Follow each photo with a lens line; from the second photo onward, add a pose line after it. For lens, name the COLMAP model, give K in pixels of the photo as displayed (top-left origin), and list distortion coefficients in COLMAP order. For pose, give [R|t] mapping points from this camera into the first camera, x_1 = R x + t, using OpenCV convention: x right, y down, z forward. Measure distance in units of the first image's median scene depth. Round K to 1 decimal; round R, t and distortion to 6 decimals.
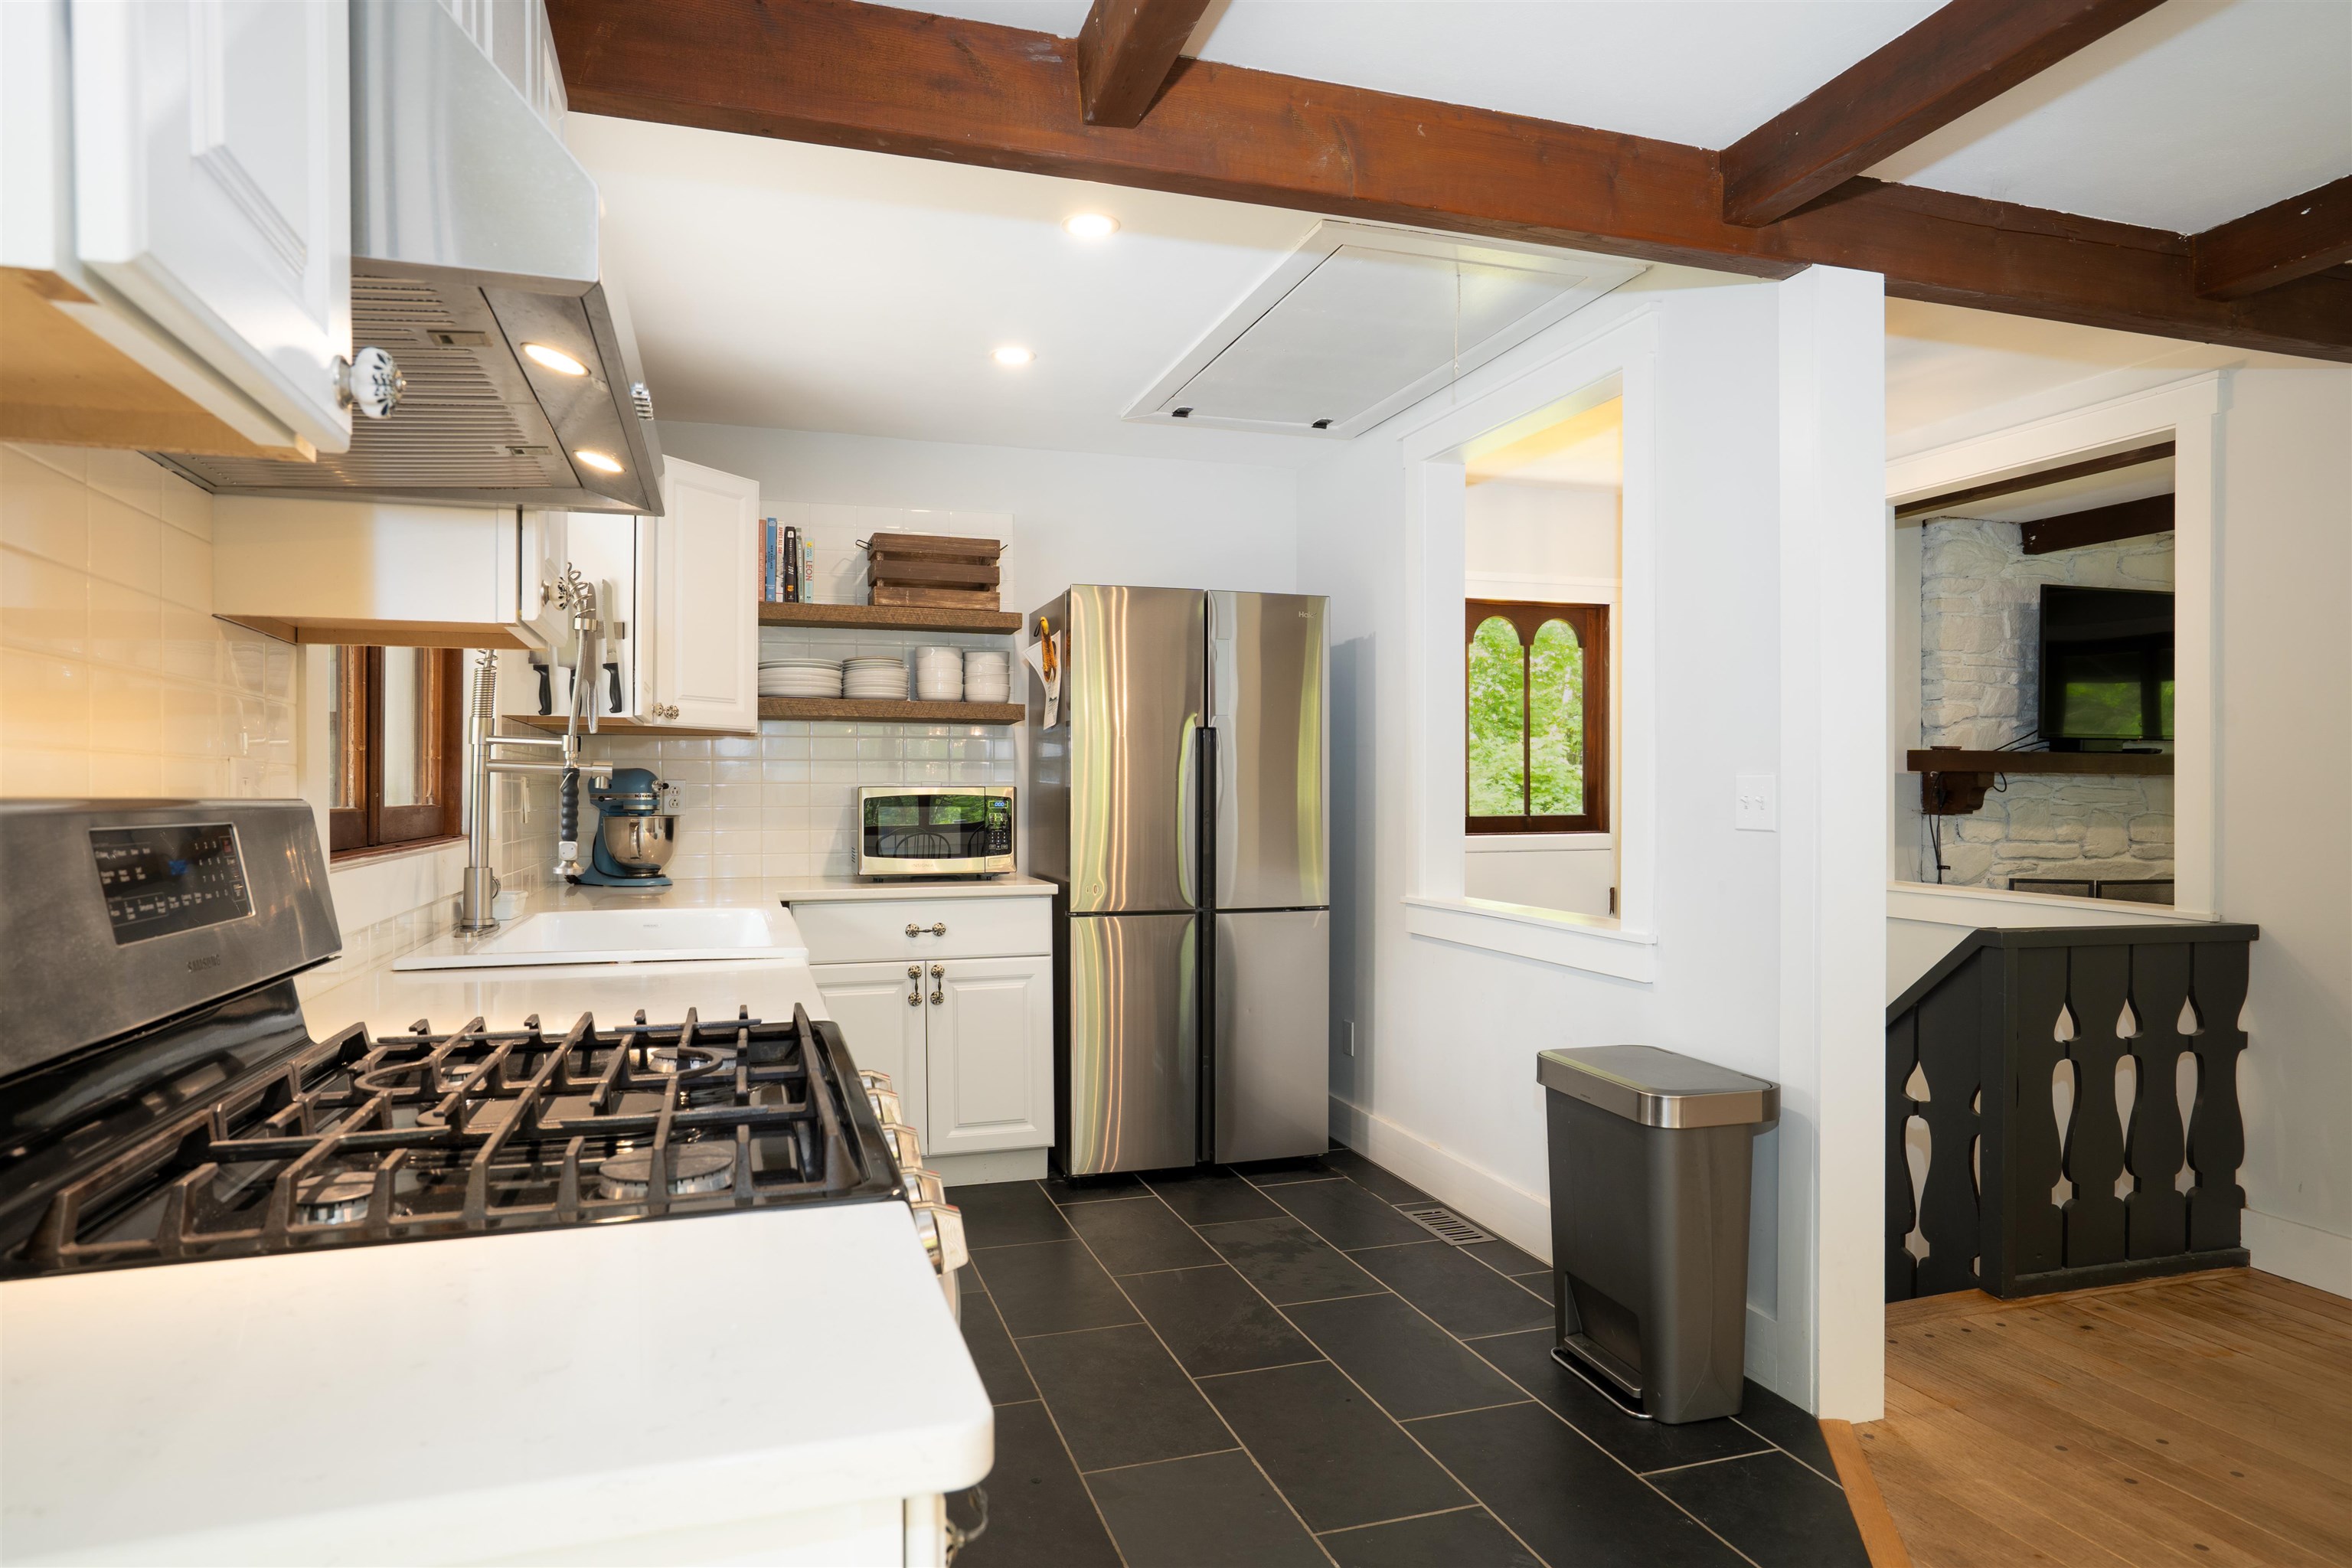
lens RADIAL K [[1362.1, 0, 1157.2], [0, 1362.1, 796.8], [0, 0, 1]] dist [-0.051398, 0.045358]
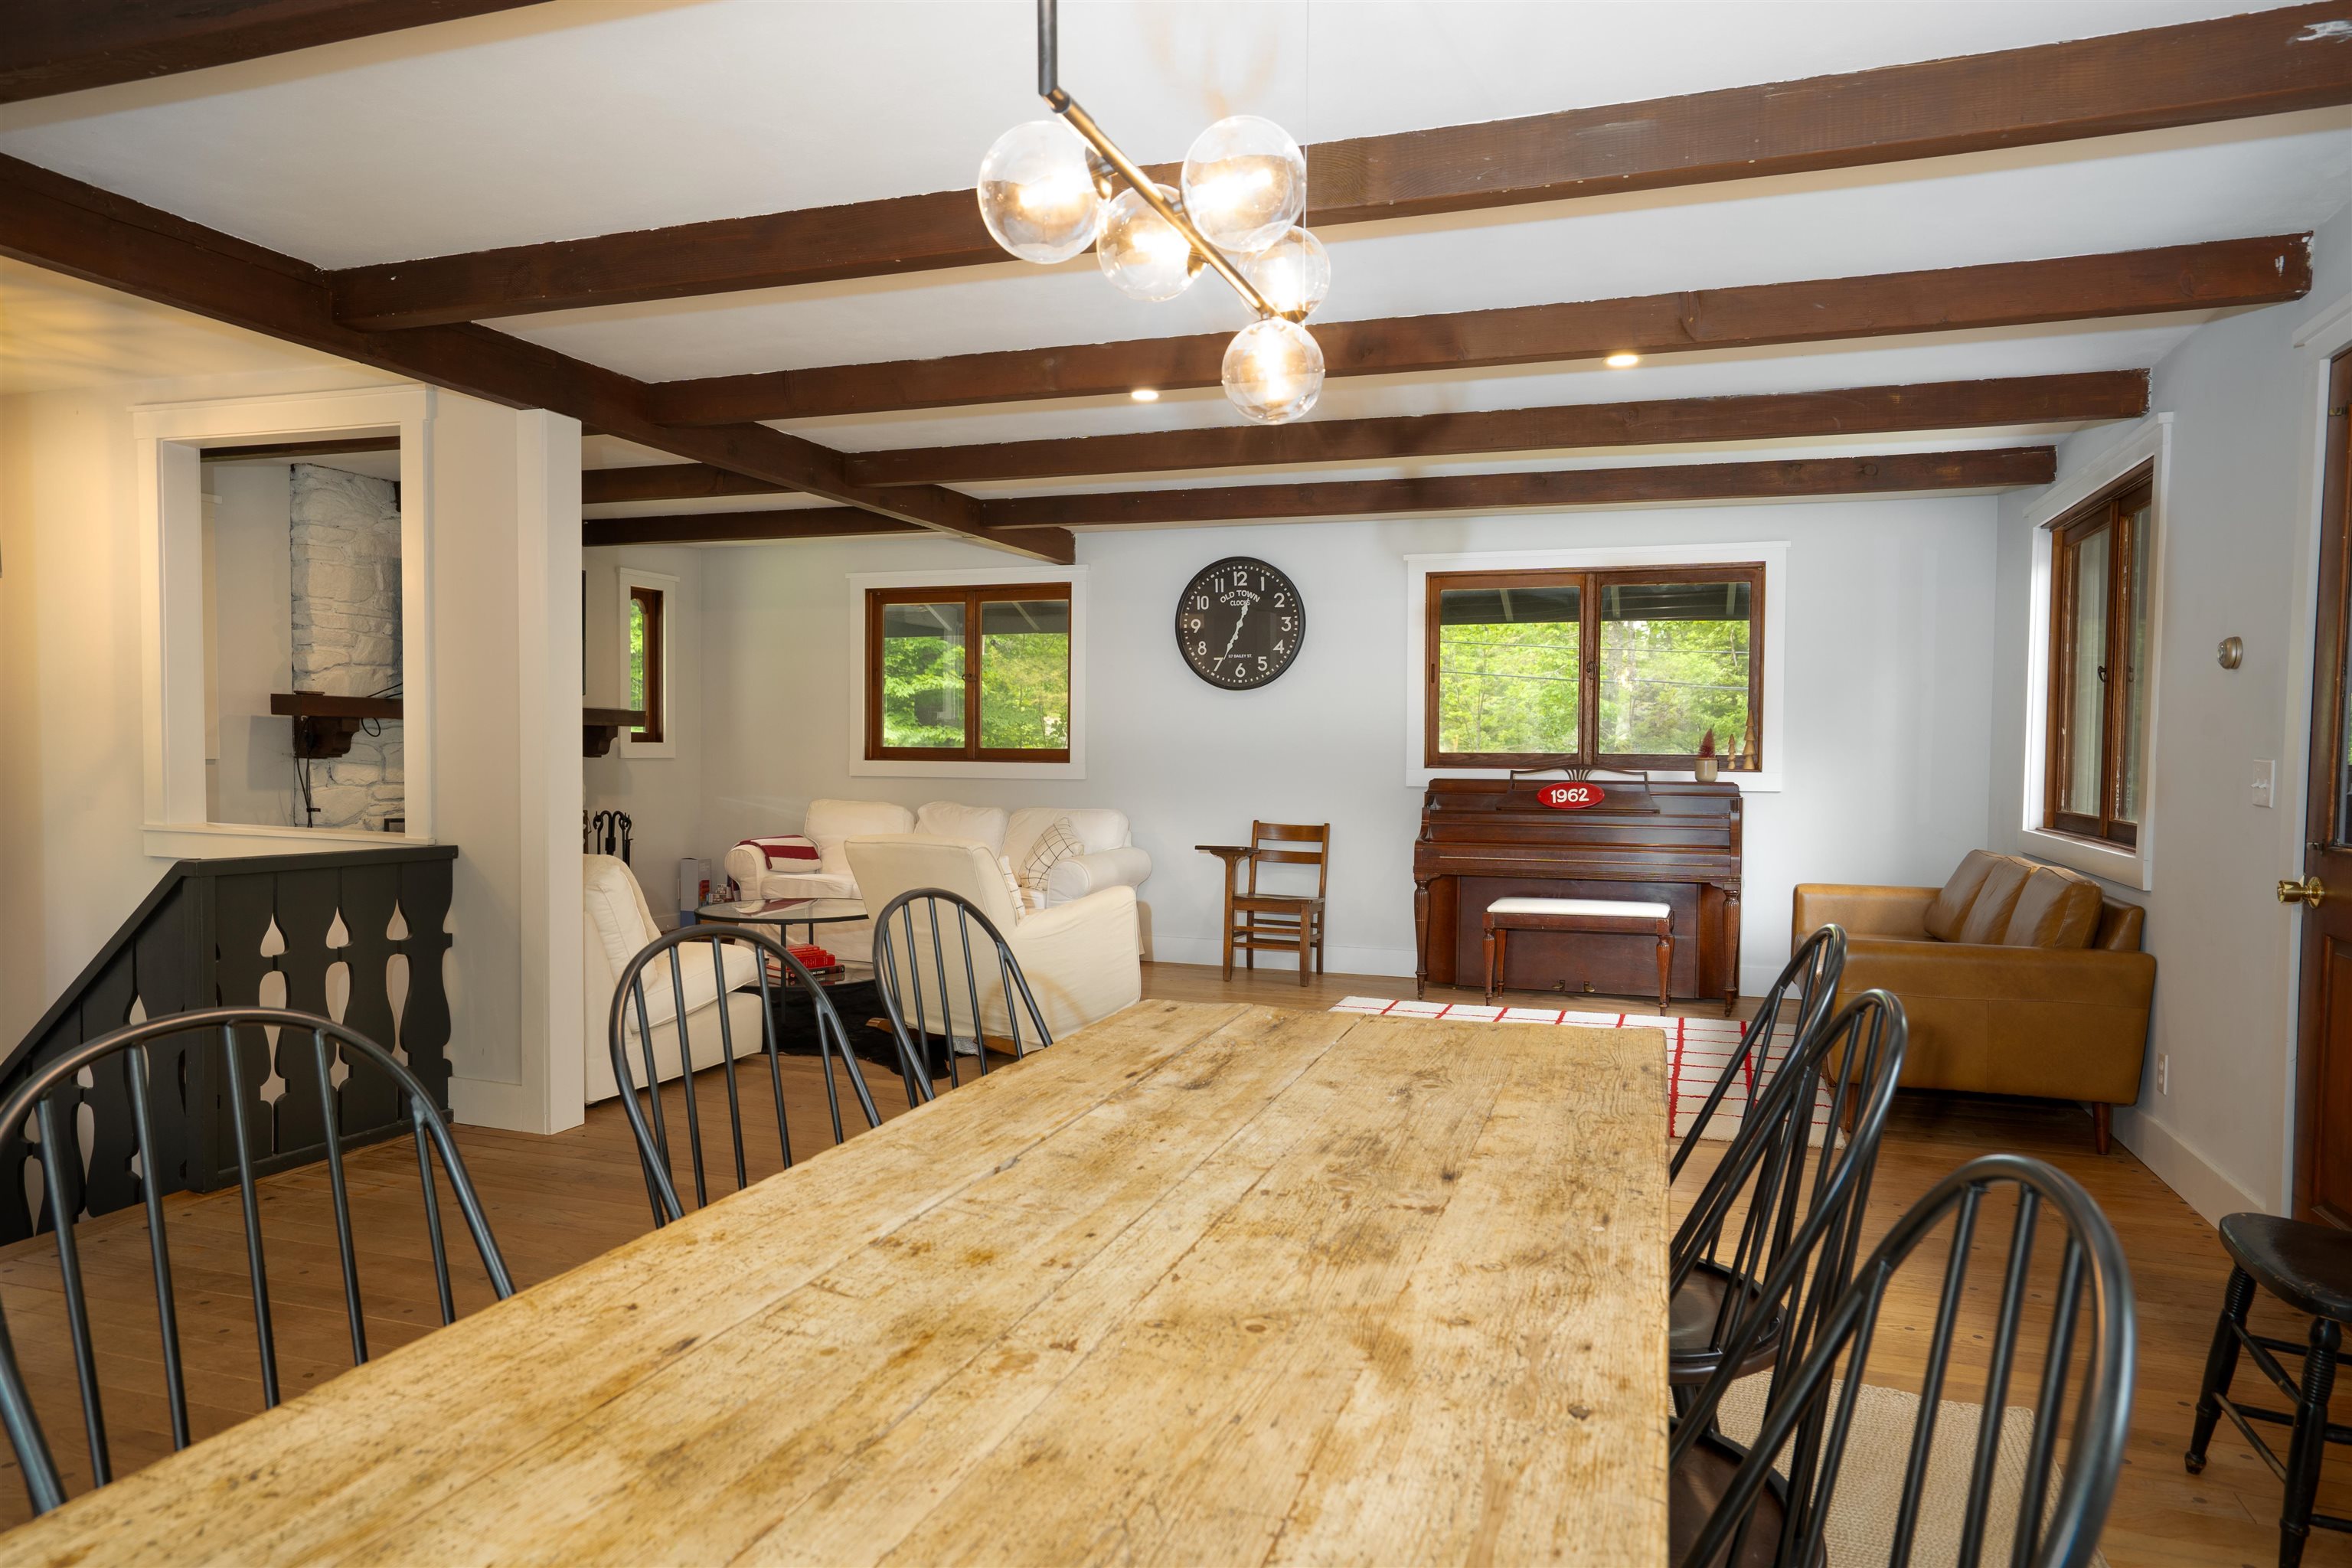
lens RADIAL K [[1487.7, 0, 1171.4], [0, 1487.7, 804.4], [0, 0, 1]] dist [-0.003822, -0.000472]
pose [[0.599812, -0.025673, 0.799729, 0.072579], [-0.007009, 0.999278, 0.037336, 0.001479], [-0.800110, -0.028000, 0.599199, -0.195130]]
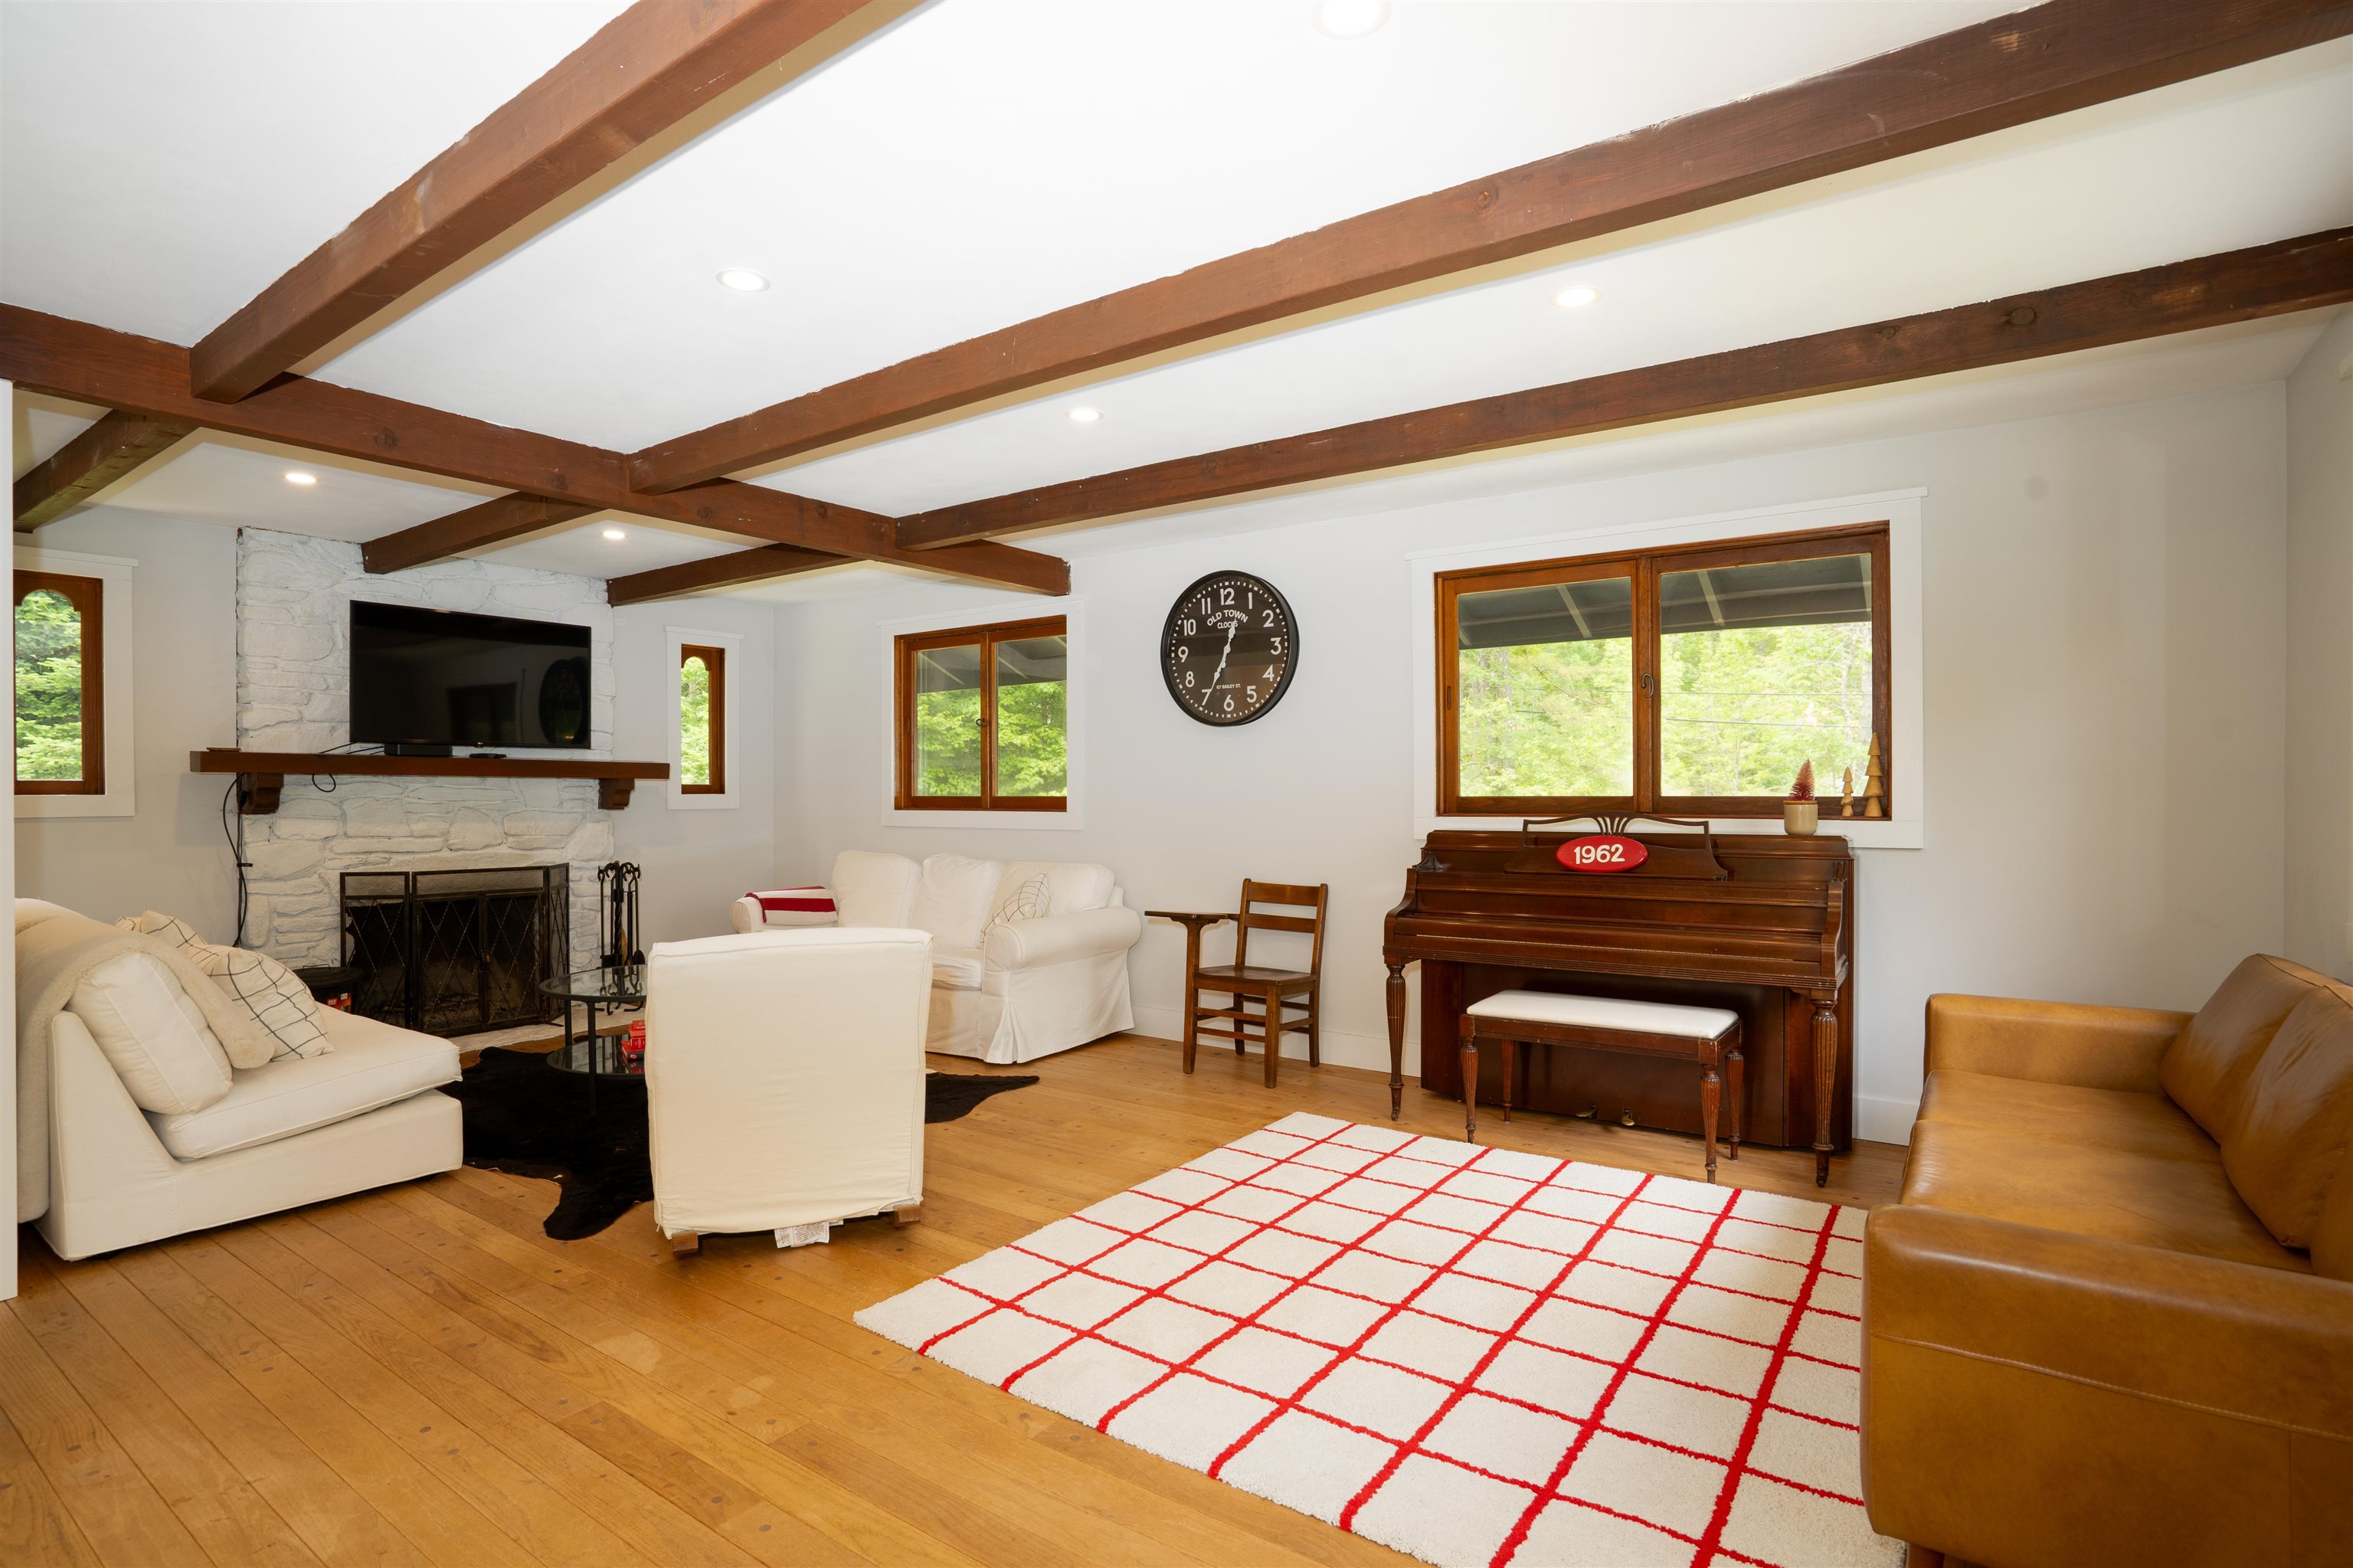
lens RADIAL K [[1151.4, 0, 1167.5], [0, 1151.4, 802.6], [0, 0, 1]] dist [-0.053203, 0.026536]
pose [[0.802092, -0.006821, 0.597161, 0.632901], [0.003300, 0.999970, 0.006989, 0.000929], [-0.597191, -0.003636, 0.802091, -0.120635]]
